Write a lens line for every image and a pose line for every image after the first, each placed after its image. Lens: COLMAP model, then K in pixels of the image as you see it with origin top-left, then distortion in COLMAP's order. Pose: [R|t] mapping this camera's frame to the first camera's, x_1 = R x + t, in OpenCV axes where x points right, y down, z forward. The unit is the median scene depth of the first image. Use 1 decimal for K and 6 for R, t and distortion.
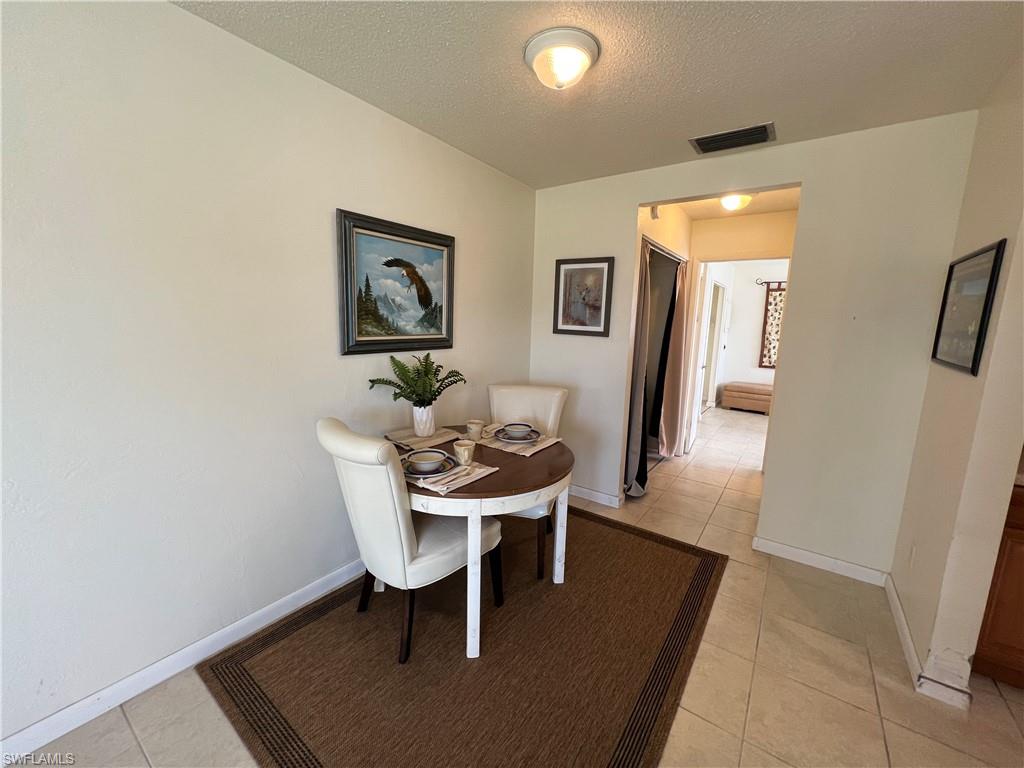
lens RADIAL K [[411.4, 0, 509.9], [0, 411.4, 386.2], [0, 0, 1]] dist [-0.000698, -0.000102]
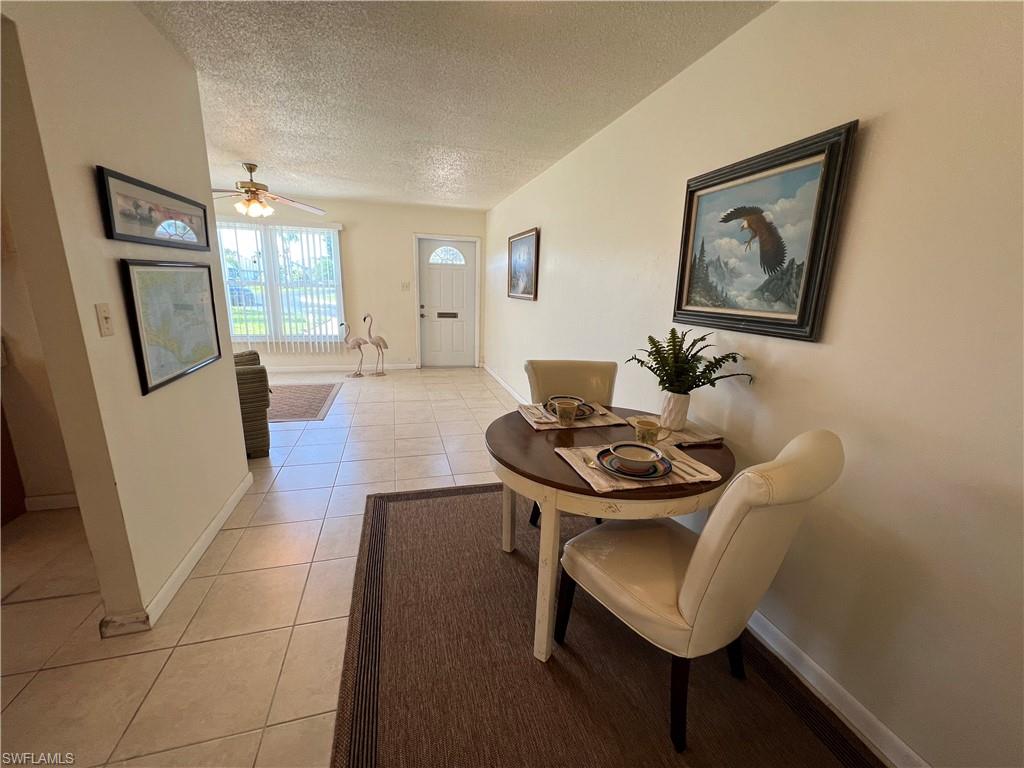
lens RADIAL K [[411.4, 0, 514.2], [0, 411.4, 382.9], [0, 0, 1]] dist [-0.000698, -0.000102]
pose [[-0.617075, 0.137428, -0.774811, 0.615020], [-0.173515, 0.936633, 0.304321, -0.160847], [0.767536, 0.322230, -0.554127, 1.184085]]
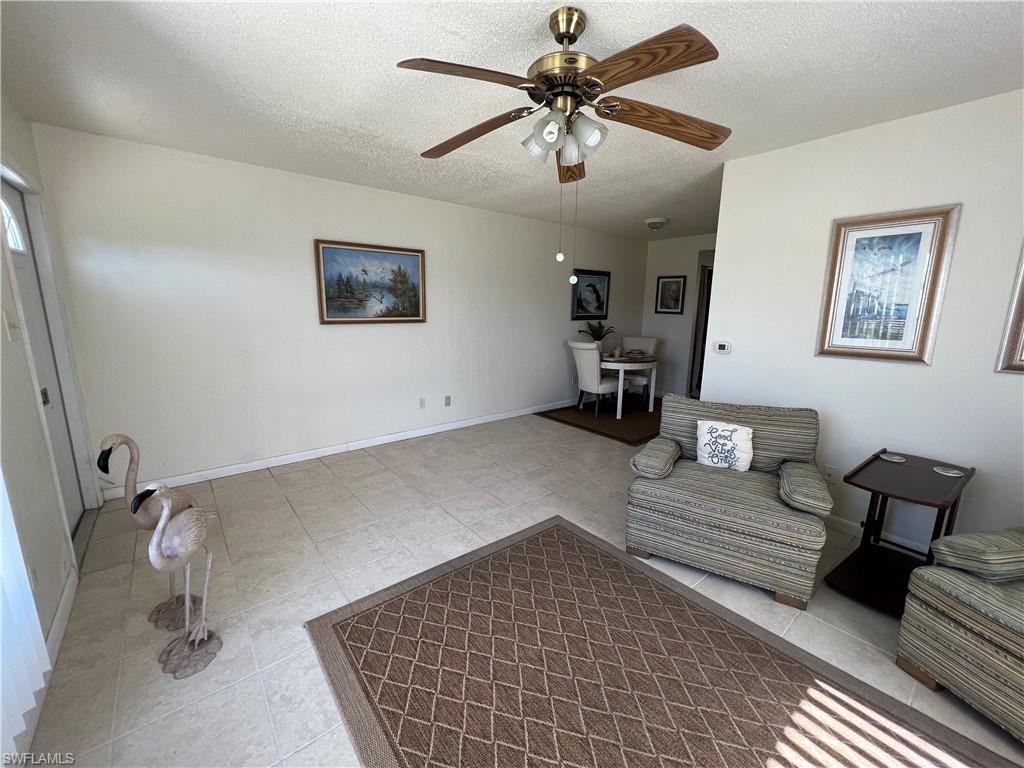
lens RADIAL K [[411.4, 0, 511.3], [0, 411.4, 384.3], [0, 0, 1]] dist [-0.000698, -0.000102]
pose [[0.967219, 0.032252, -0.251888, -0.078092], [-0.026335, 0.999293, 0.026828, 0.261296], [0.252575, -0.019315, 0.967384, -1.611301]]
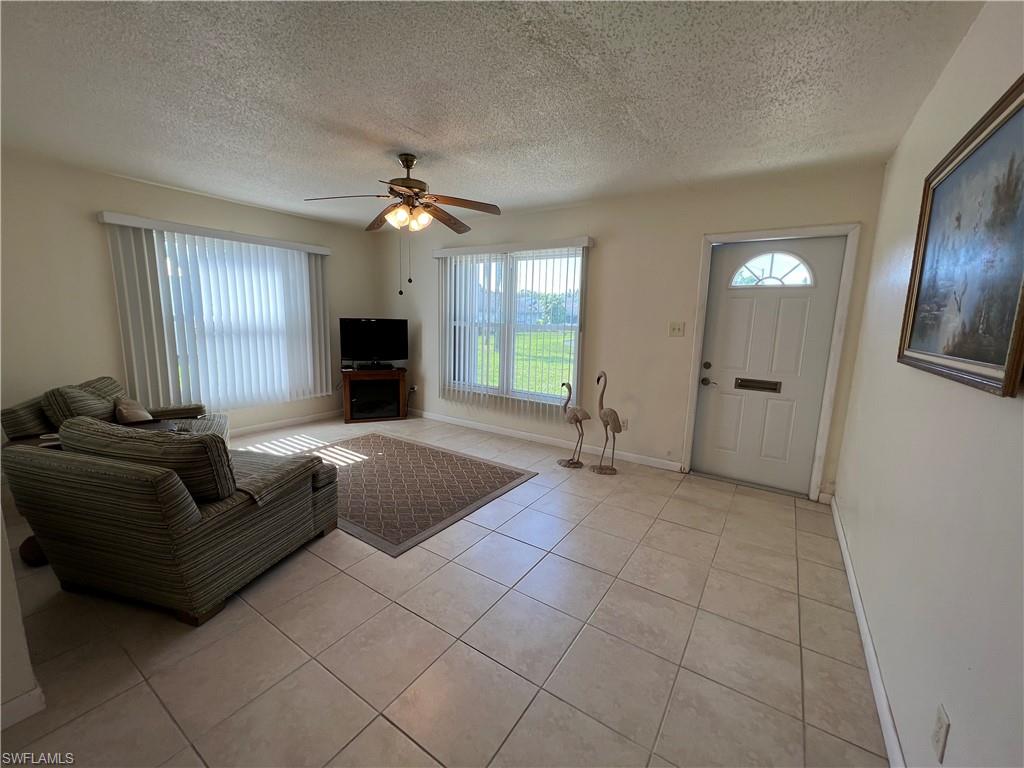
lens RADIAL K [[411.4, 0, 514.3], [0, 411.4, 384.5], [0, 0, 1]] dist [-0.000698, -0.000102]
pose [[-0.997625, -0.047174, -0.050194, -0.462989], [-0.060582, 0.947676, 0.313434, -0.059537], [0.032782, 0.315730, -0.948283, 0.442244]]
